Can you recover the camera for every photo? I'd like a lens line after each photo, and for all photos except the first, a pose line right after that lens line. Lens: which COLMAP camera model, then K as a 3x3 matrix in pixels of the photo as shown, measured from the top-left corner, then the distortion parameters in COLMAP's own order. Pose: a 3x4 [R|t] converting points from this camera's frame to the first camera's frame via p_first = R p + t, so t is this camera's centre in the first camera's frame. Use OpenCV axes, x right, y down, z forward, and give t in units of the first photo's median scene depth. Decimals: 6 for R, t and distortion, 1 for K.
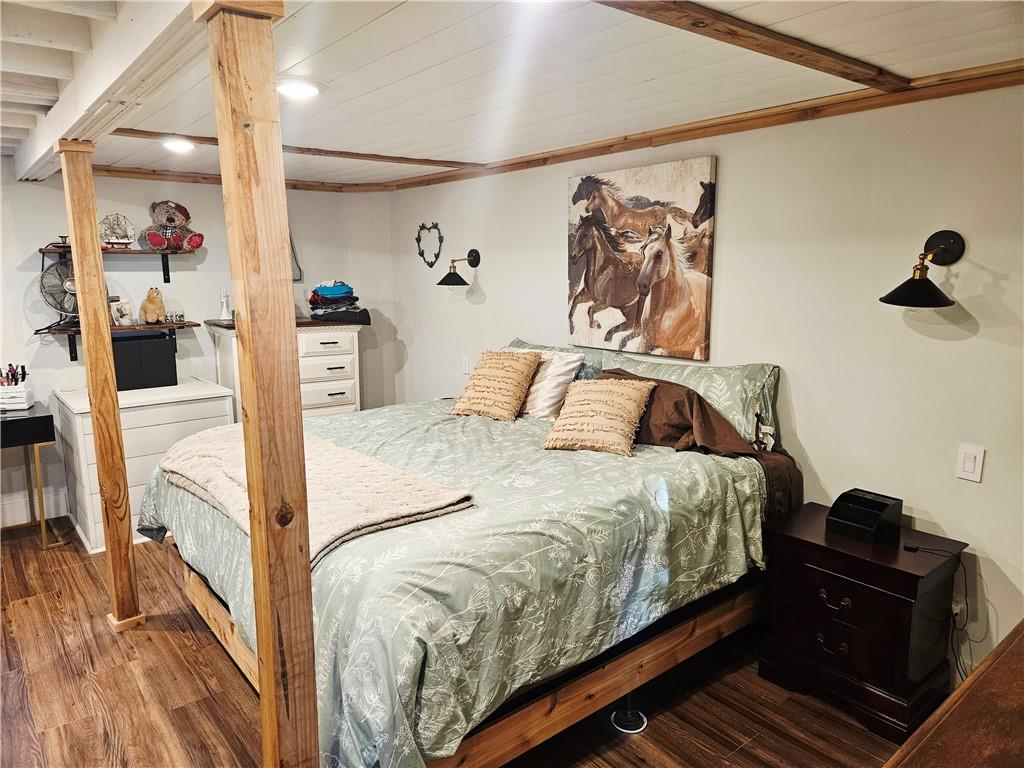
lens RADIAL K [[689.6, 0, 503.5], [0, 689.6, 380.6], [0, 0, 1]] dist [0.064283, -0.059882]
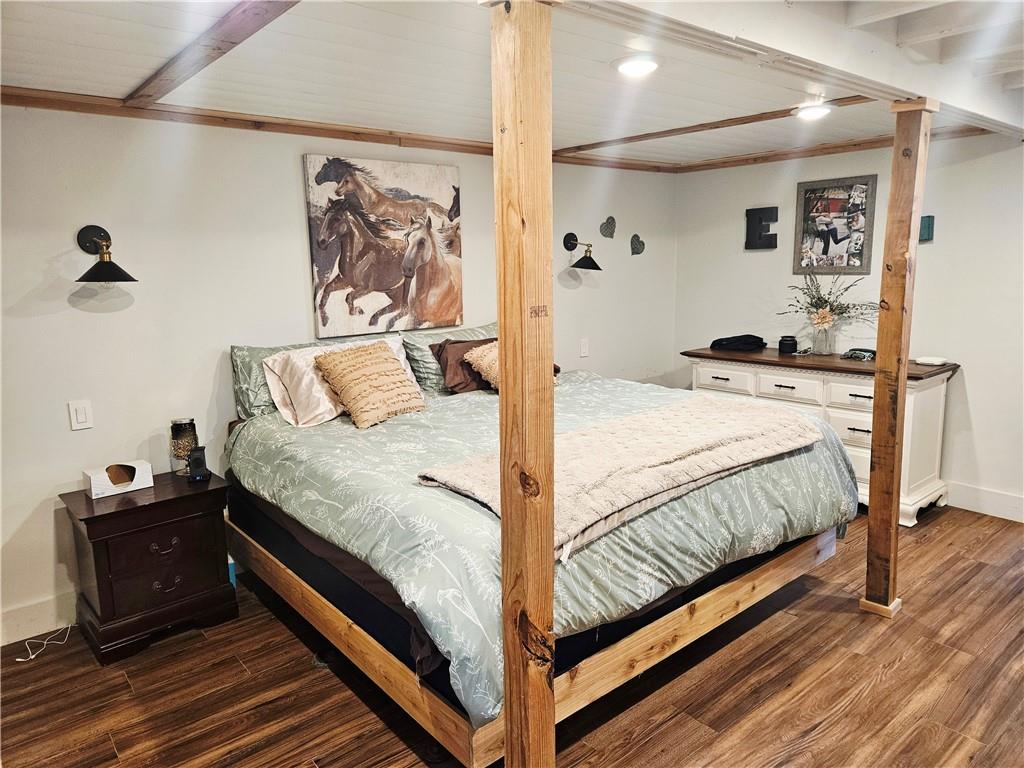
lens RADIAL K [[689.6, 0, 503.5], [0, 689.6, 380.6], [0, 0, 1]] dist [0.064283, -0.059882]
pose [[-0.018237, -0.182643, 0.983010, -0.937369], [0.173049, 0.967759, 0.183020, -0.140533], [-0.984744, 0.173447, 0.013957, 0.861671]]
